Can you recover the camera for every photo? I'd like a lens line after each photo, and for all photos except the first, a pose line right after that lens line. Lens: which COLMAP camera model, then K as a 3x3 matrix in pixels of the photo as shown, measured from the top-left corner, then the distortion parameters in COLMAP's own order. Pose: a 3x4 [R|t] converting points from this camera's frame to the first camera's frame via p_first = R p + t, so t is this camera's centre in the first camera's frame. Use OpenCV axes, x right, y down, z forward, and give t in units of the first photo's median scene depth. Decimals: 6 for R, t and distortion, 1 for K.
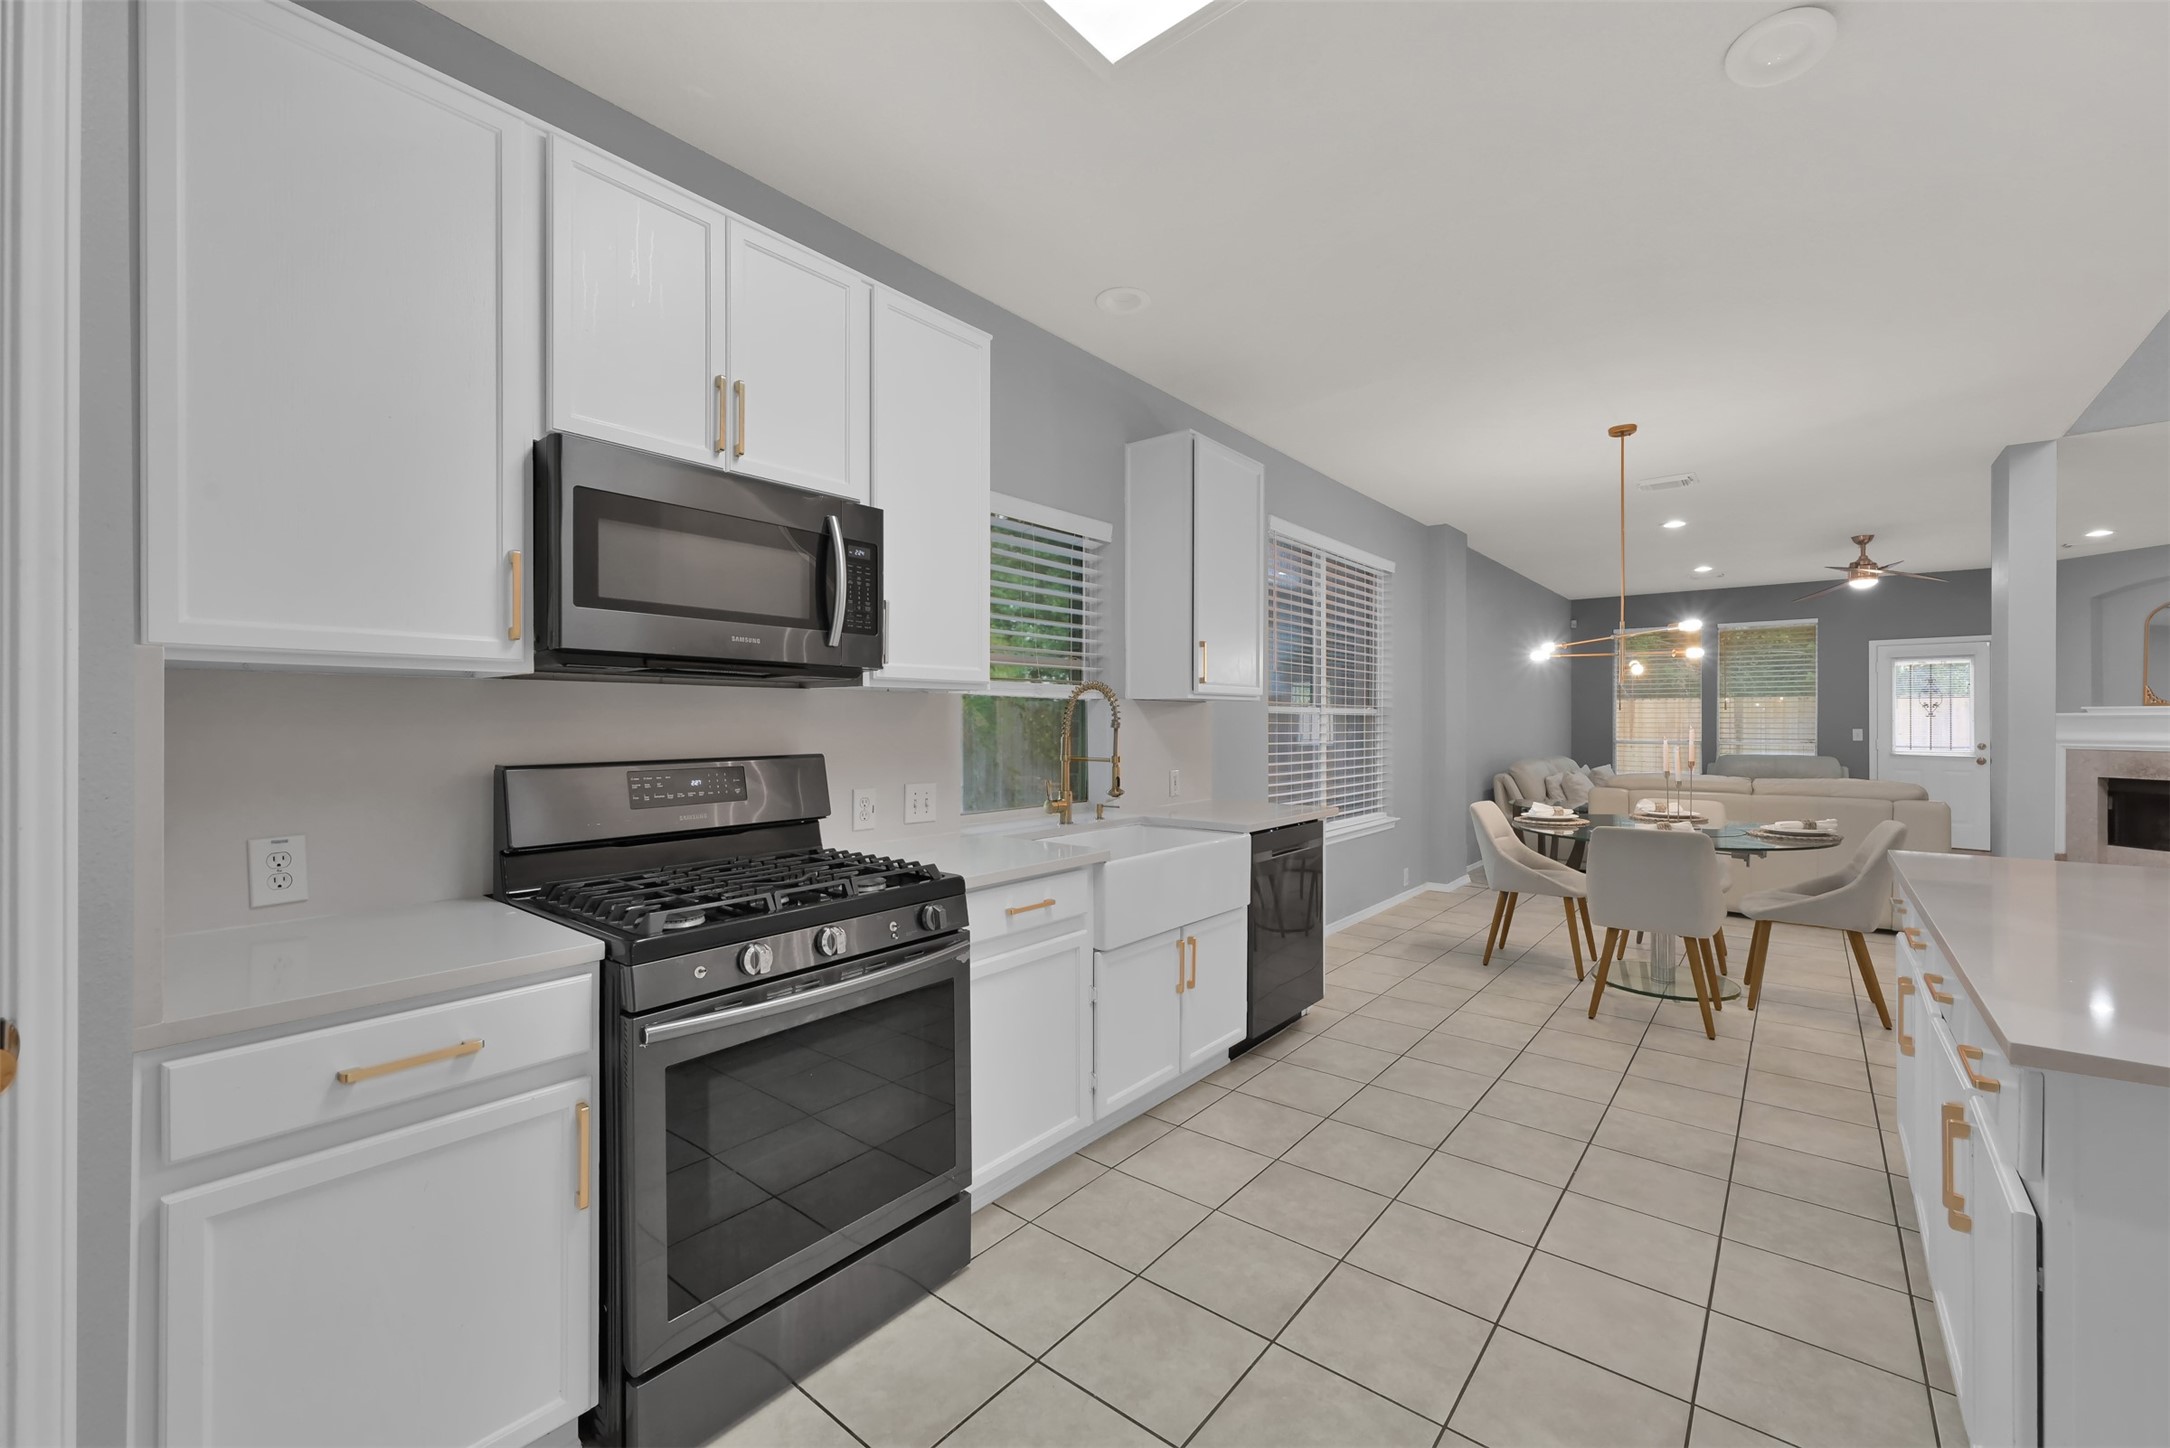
lens RADIAL K [[871.0, 0, 1086.2], [0, 871.0, 713.3], [0, 0, 1]] dist [0.006067, 0.000657]
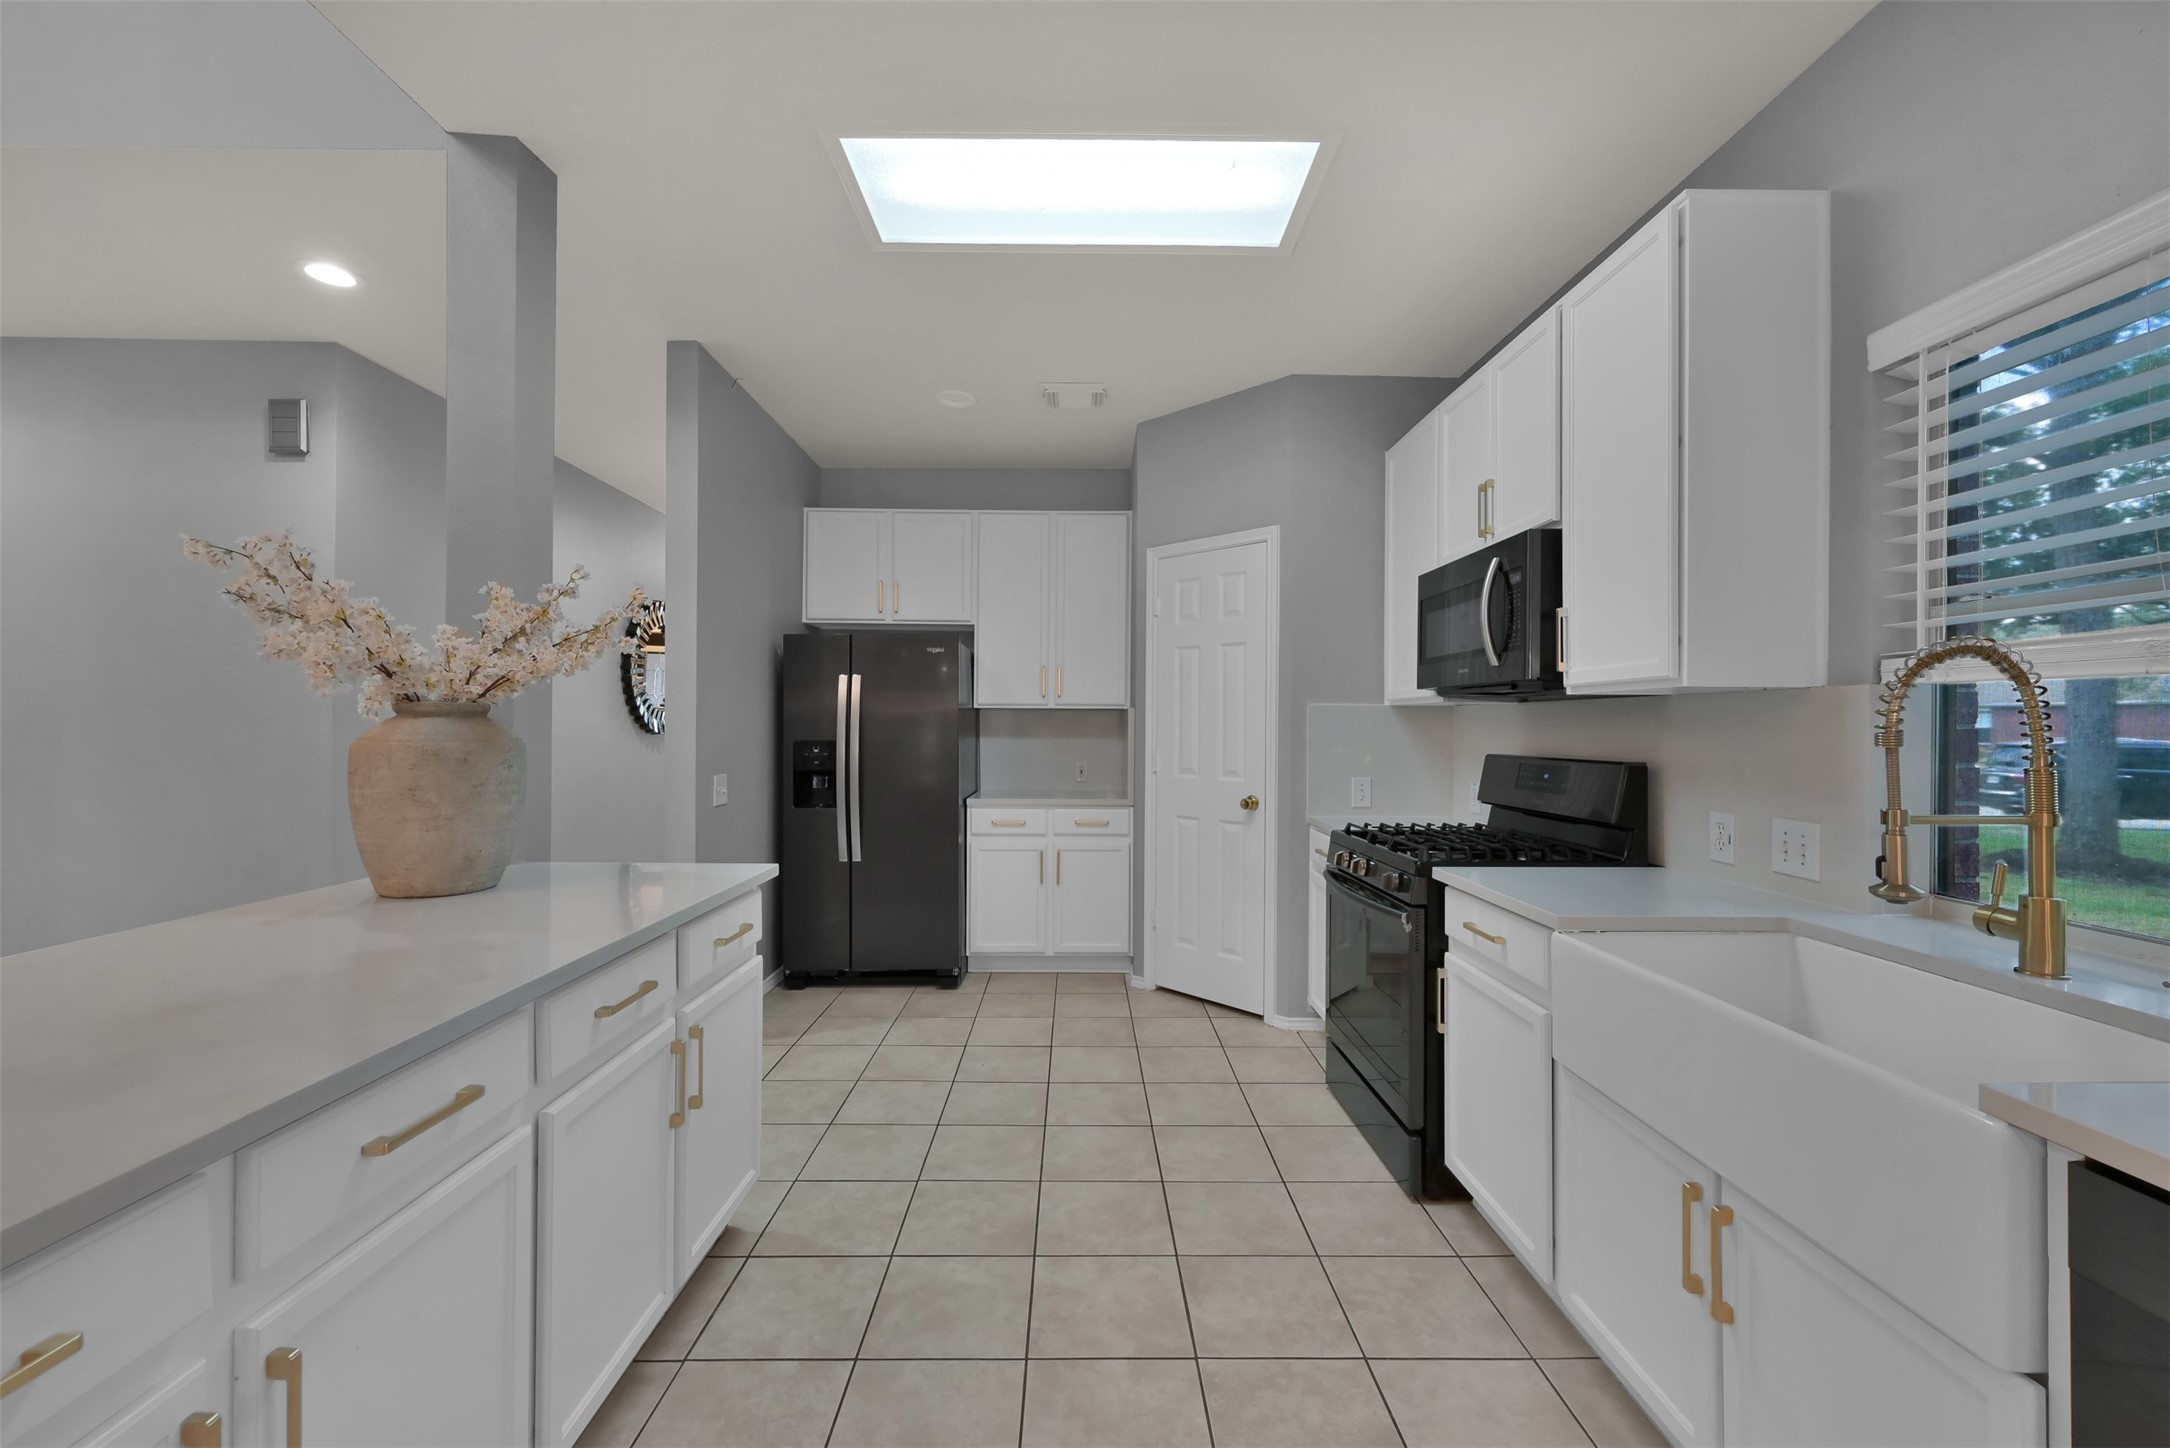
lens RADIAL K [[871.0, 0, 1084.2], [0, 871.0, 722.3], [0, 0, 1]] dist [0.006067, 0.000657]
pose [[-0.761801, -0.012053, -0.647699, 0.853156], [-0.007595, 0.999924, -0.009675, 0.017017], [0.647766, -0.002451, -0.761835, 1.443853]]
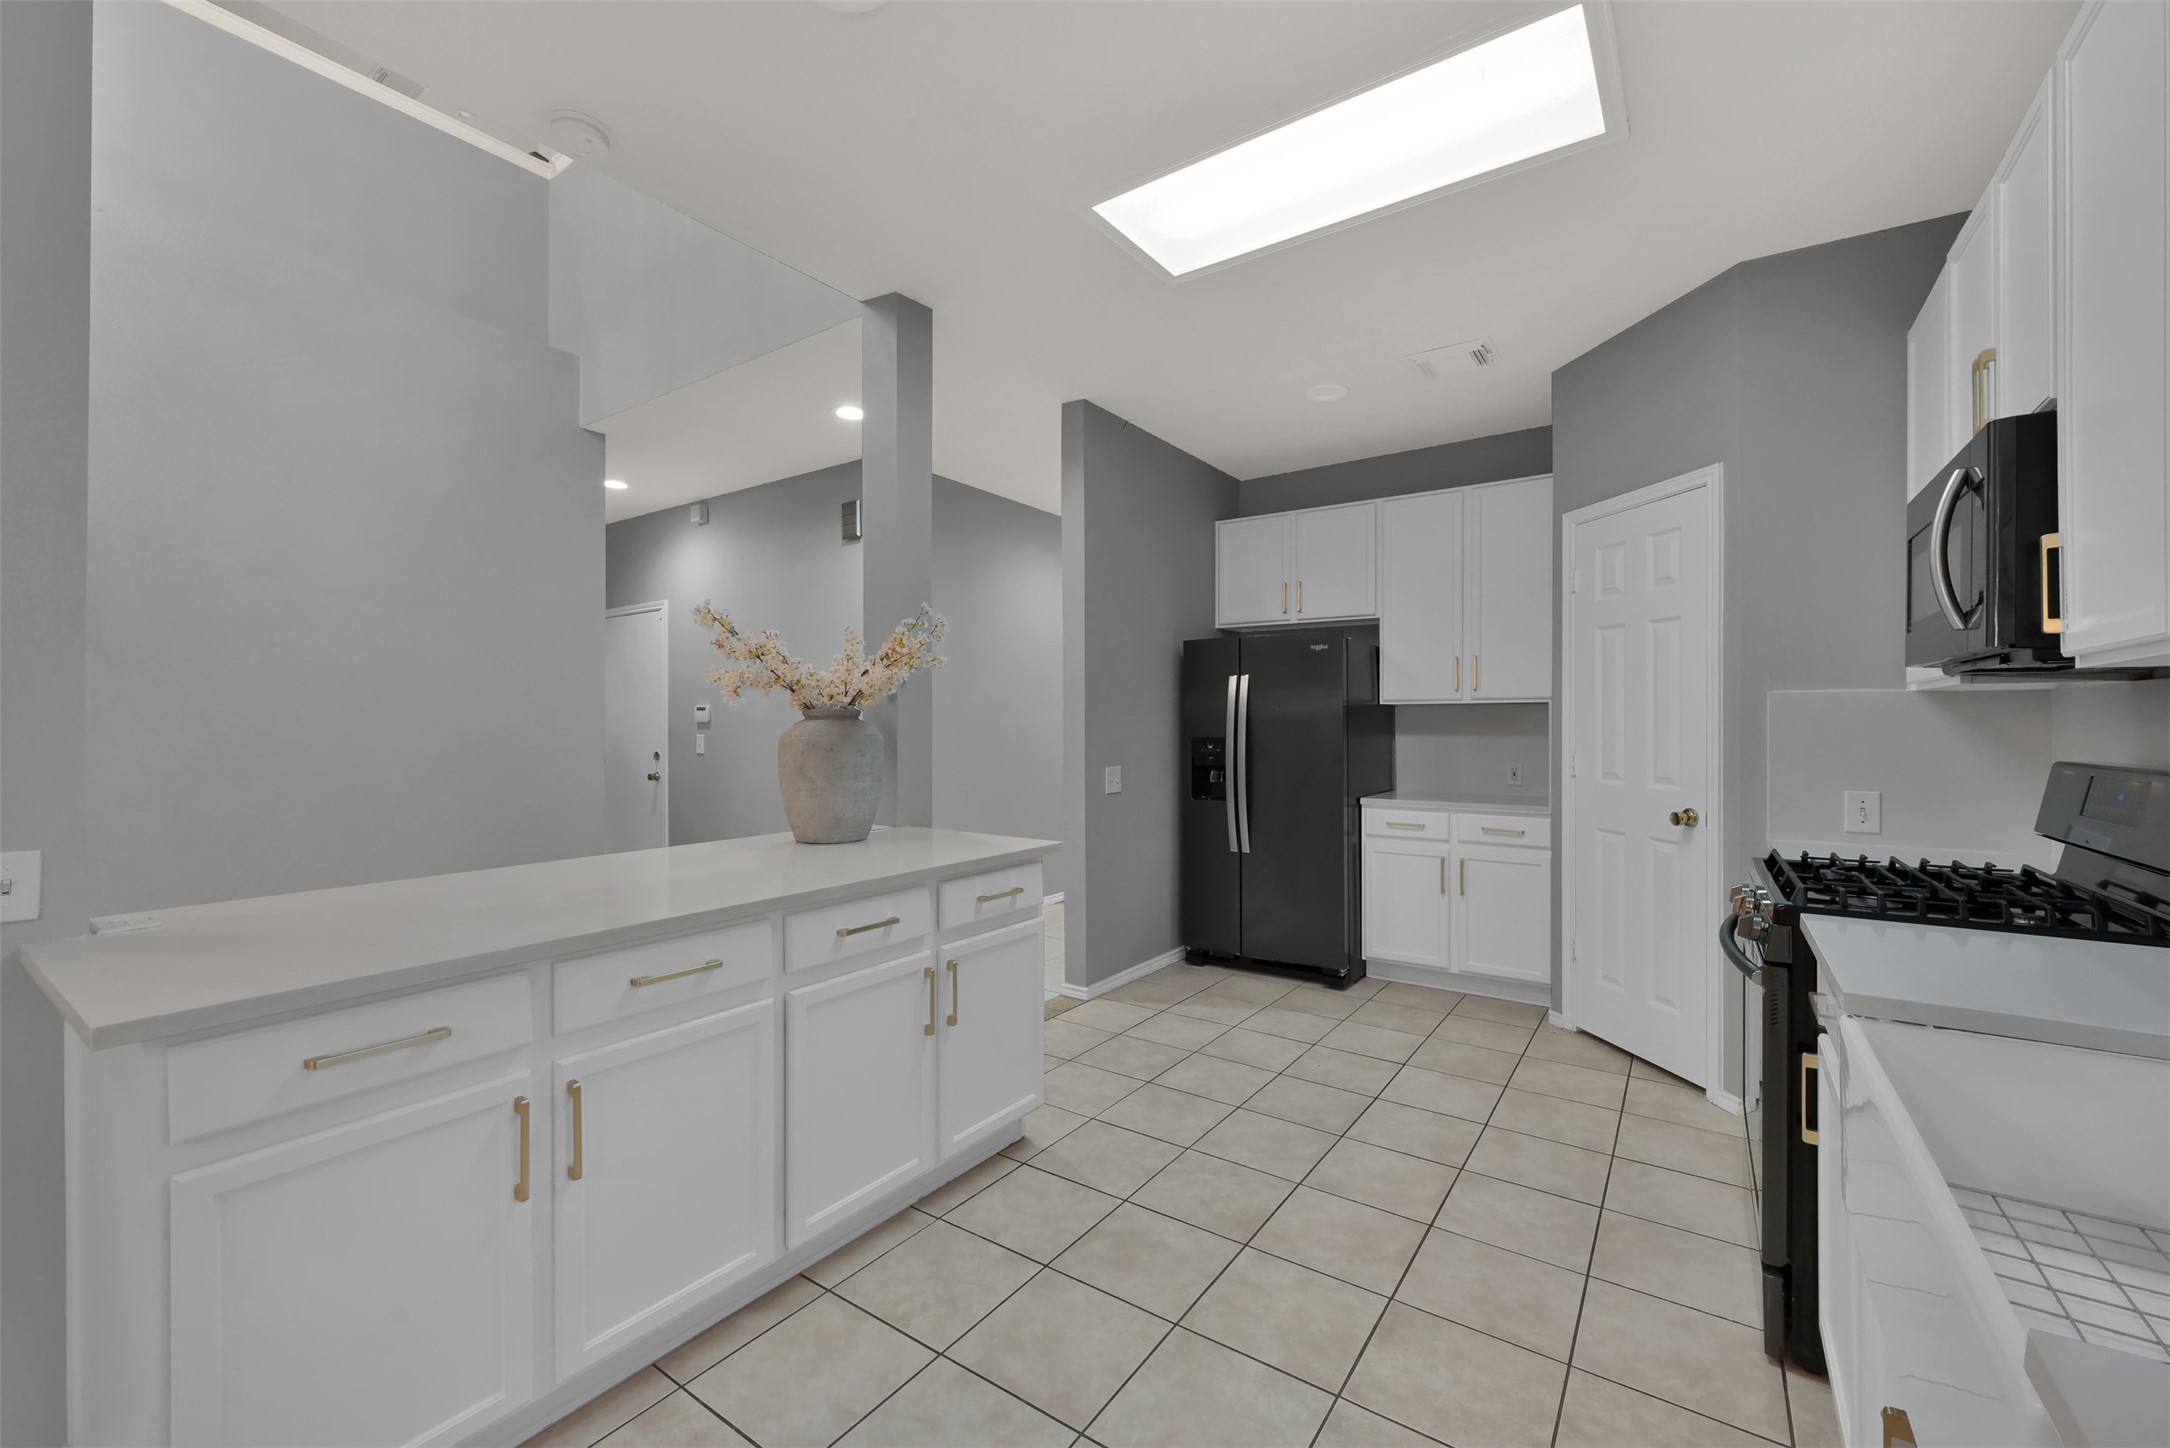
lens RADIAL K [[871.0, 0, 1092.1], [0, 871.0, 722.4], [0, 0, 1]] dist [0.006067, 0.000657]
pose [[-0.996002, -0.004309, -0.089229, 0.539228], [-0.004045, 0.999987, -0.003133, 0.015293], [0.089241, -0.002759, -0.996006, 1.624740]]
